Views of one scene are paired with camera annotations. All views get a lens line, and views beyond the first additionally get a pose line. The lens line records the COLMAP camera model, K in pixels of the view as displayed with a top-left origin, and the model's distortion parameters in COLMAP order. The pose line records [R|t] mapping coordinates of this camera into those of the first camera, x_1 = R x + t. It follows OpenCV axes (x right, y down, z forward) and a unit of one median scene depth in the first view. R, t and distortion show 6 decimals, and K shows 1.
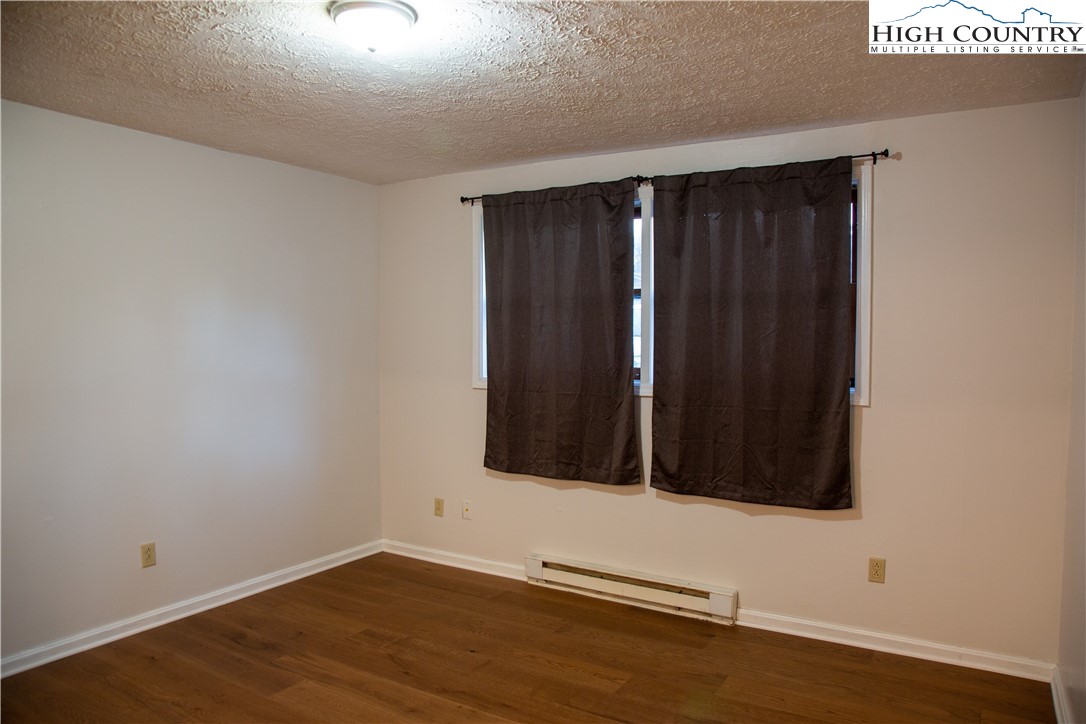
lens RADIAL K [[746.4, 0, 540.1], [0, 746.4, 364.7], [0, 0, 1]] dist [-0.033544, 0.026239]
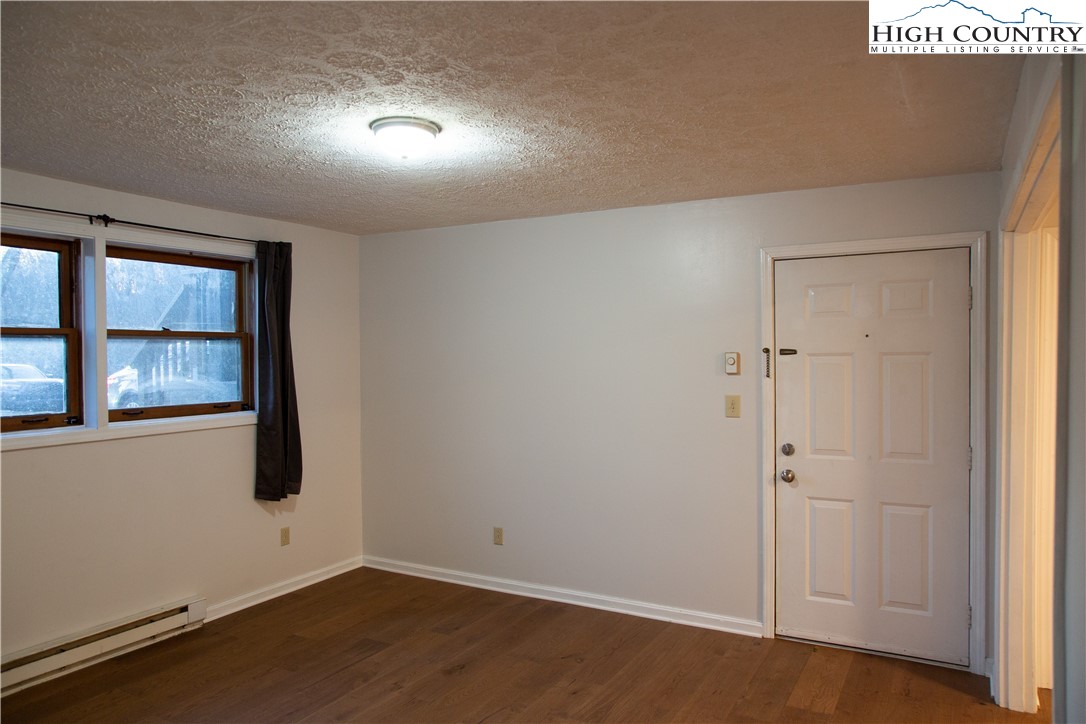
lens RADIAL K [[746.4, 0, 539.6], [0, 746.4, 364.6], [0, 0, 1]] dist [-0.033544, 0.026239]
pose [[-0.047944, -0.002035, 0.998848, -0.866260], [0.046177, 0.998924, 0.004251, -0.029744], [-0.997782, 0.046327, -0.047799, 0.498053]]
